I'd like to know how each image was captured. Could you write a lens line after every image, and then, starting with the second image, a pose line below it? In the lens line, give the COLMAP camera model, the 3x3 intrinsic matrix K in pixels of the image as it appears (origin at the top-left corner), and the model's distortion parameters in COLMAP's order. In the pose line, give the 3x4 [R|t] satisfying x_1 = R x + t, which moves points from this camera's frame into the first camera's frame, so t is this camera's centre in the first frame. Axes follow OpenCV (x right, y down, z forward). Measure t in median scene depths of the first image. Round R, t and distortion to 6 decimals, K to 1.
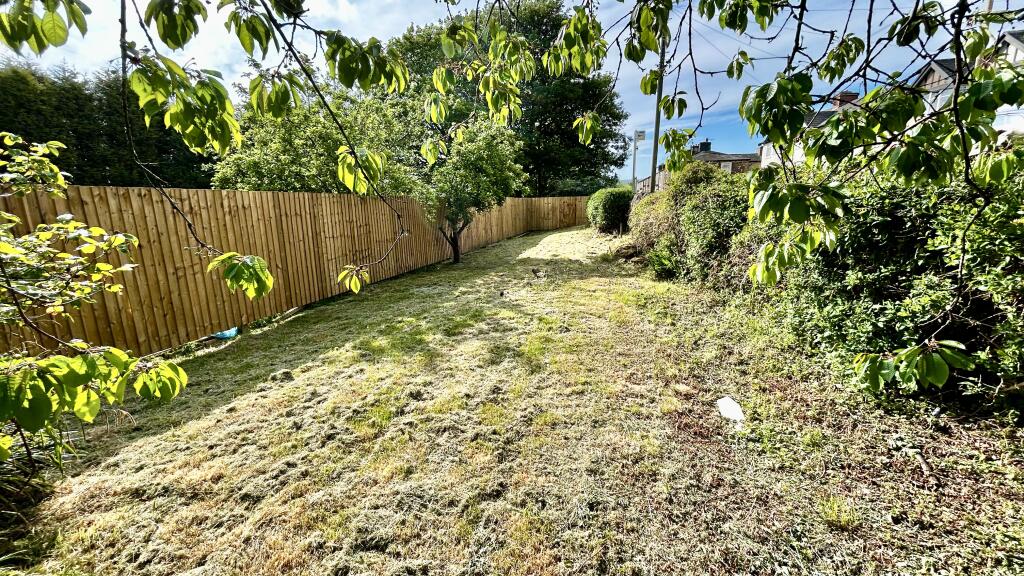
lens RADIAL K [[411.7, 0, 512.0], [0, 411.7, 288.0], [0, 0, 1]] dist [-0.002727, -0.000343]
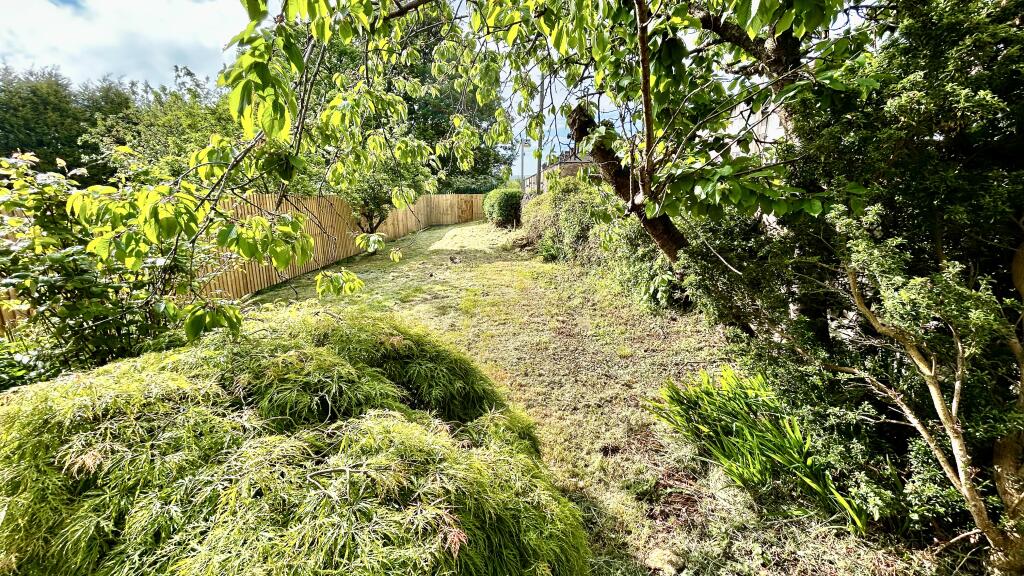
lens RADIAL K [[411.7, 0, 512.0], [0, 411.7, 288.0], [0, 0, 1]] dist [-0.002727, -0.000343]
pose [[0.966140, -0.040360, 0.254842, -0.108948], [0.037034, 0.999155, 0.017838, 0.040114], [-0.255346, -0.007797, 0.966818, -0.307969]]
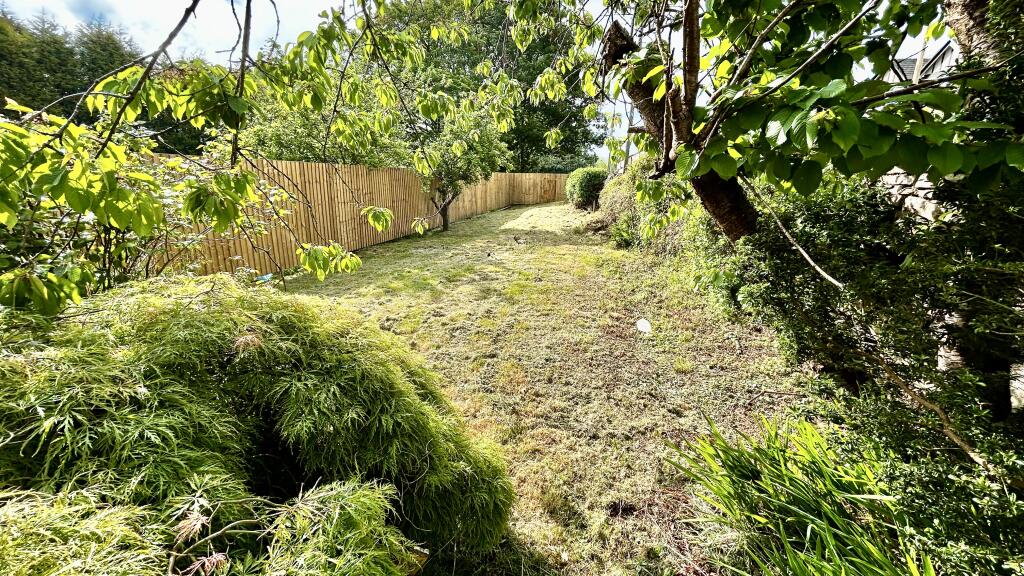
lens RADIAL K [[411.7, 0, 512.0], [0, 411.7, 288.0], [0, 0, 1]] dist [-0.002727, -0.000343]
pose [[0.998219, 0.027916, 0.052722, -0.017584], [-0.031053, 0.997736, 0.059648, 0.037247], [-0.050938, -0.061179, 0.996826, -0.222582]]
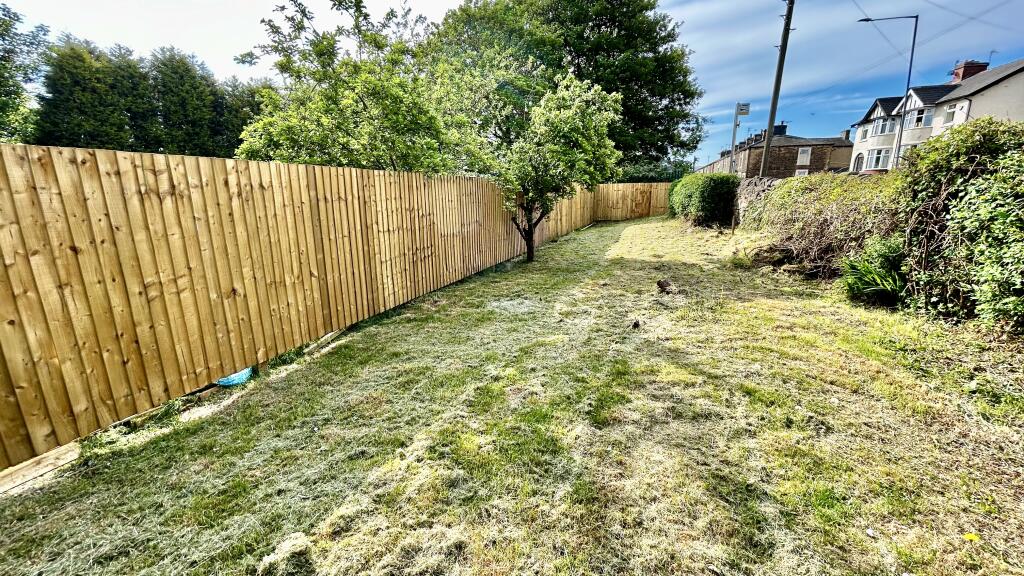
lens RADIAL K [[411.7, 0, 512.0], [0, 411.7, 288.0], [0, 0, 1]] dist [-0.002727, -0.000343]
pose [[0.994548, 0.033610, -0.098717, -0.156774], [-0.030752, 0.999066, 0.030340, -0.057125], [0.099644, -0.027139, 0.994653, 0.325131]]
